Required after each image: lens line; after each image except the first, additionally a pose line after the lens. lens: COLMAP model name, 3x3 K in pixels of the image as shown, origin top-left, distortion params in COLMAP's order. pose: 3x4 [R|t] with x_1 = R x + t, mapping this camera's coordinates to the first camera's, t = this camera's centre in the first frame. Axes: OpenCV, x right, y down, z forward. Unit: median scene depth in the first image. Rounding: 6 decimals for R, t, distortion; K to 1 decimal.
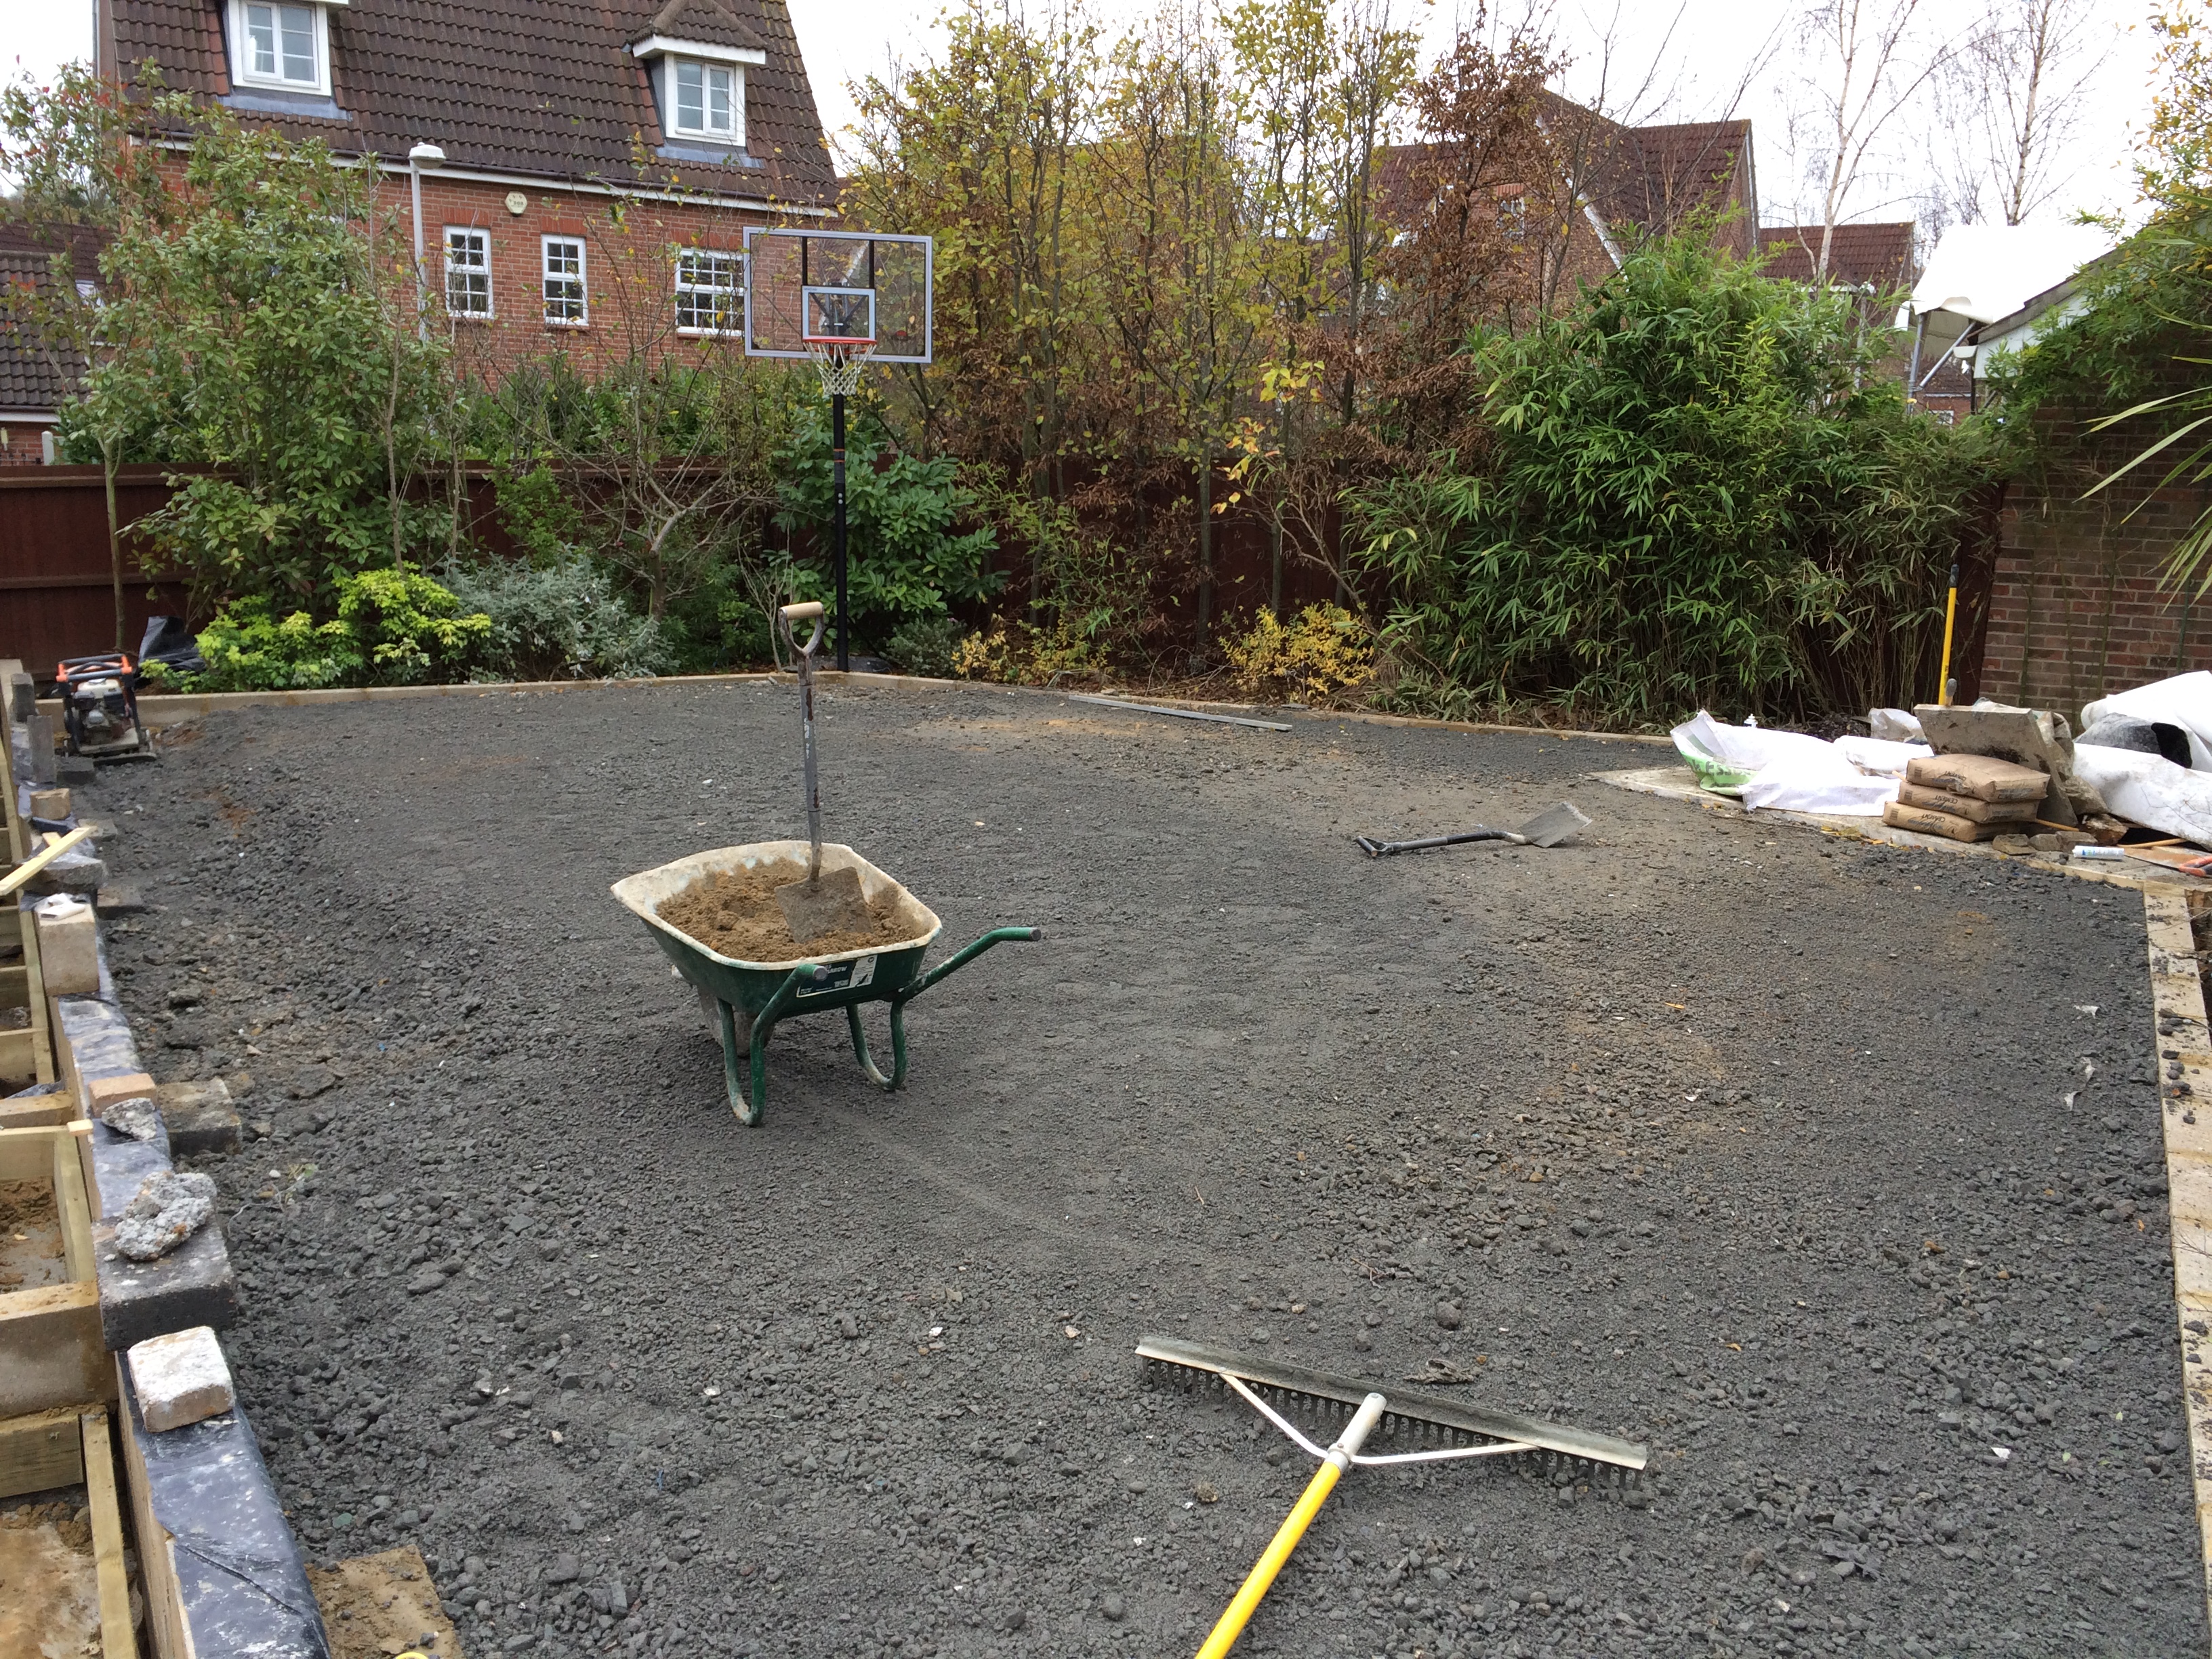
lens RADIAL K [[1864.6, 0, 1099.0], [0, 1864.6, 852.7], [0, 0, 1]] dist [0.065222, -0.082653]
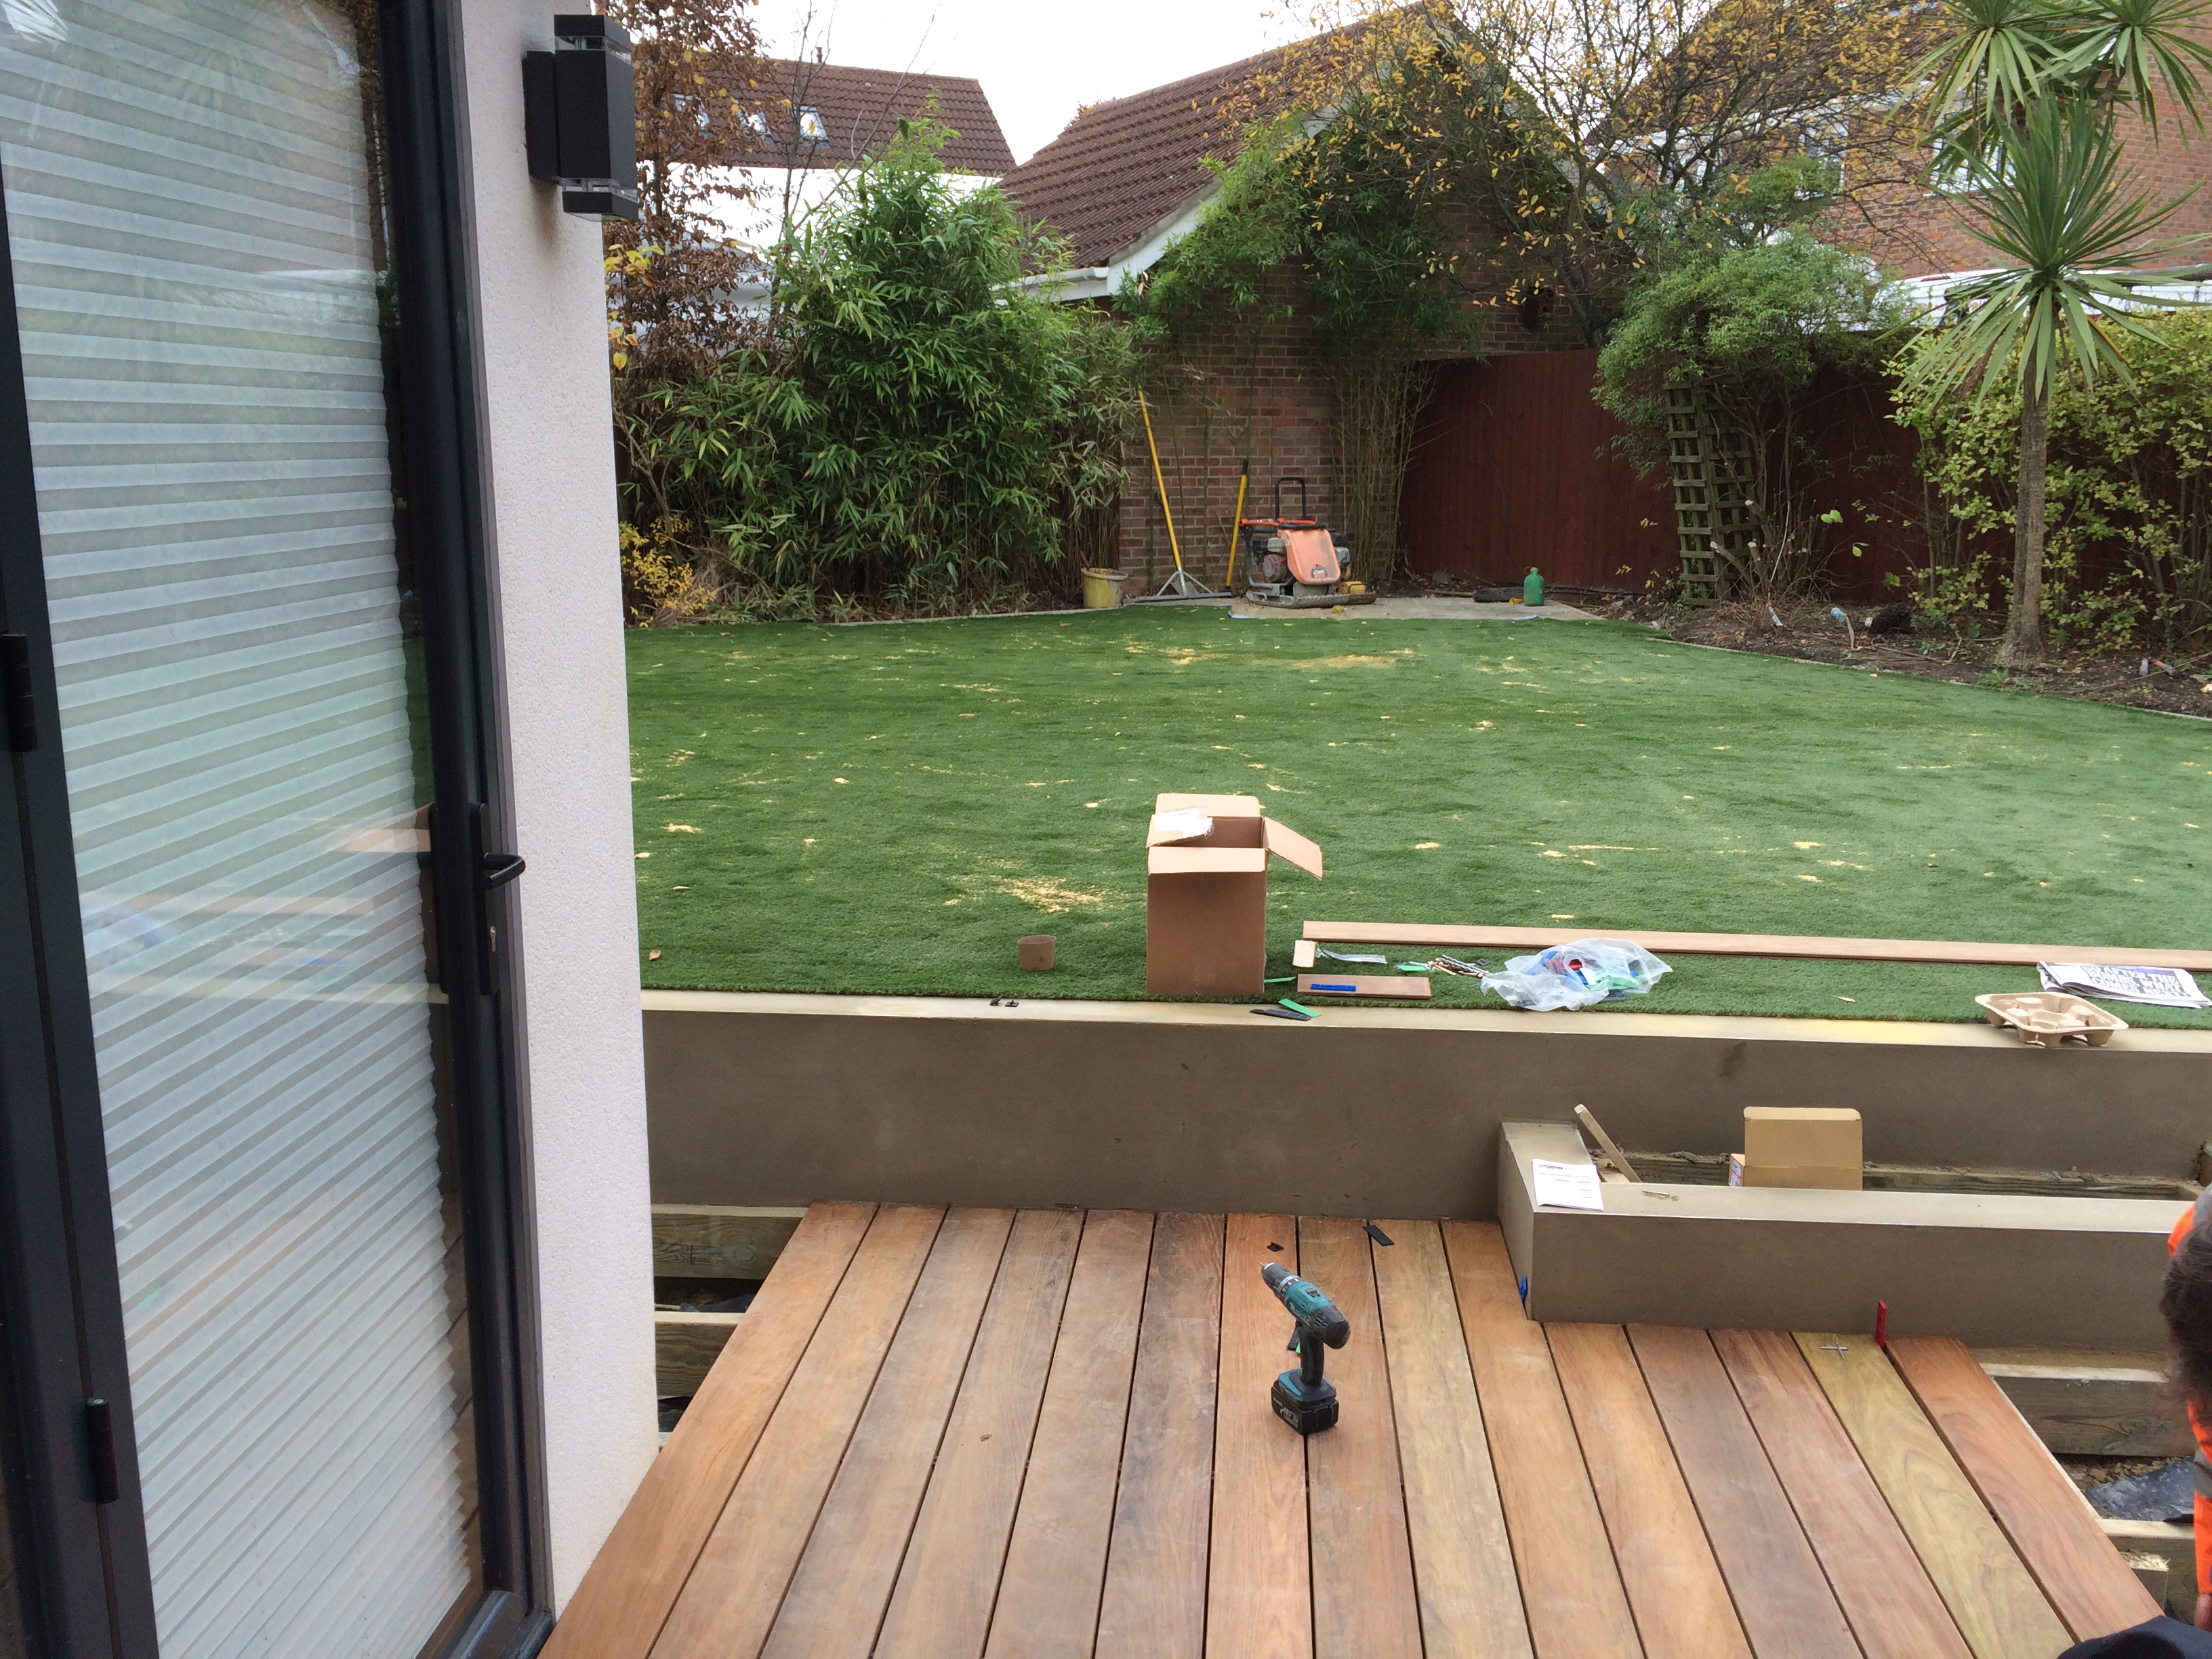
lens RADIAL K [[1893.6, 0, 1106.0], [0, 1893.6, 829.5], [0, 0, 1]] dist [0.071328, -0.100685]
pose [[0.563089, -0.193060, 0.803529, -0.503346], [0.183280, 0.977289, 0.106372, -0.041700], [-0.805816, 0.087374, 0.585684, 0.281645]]
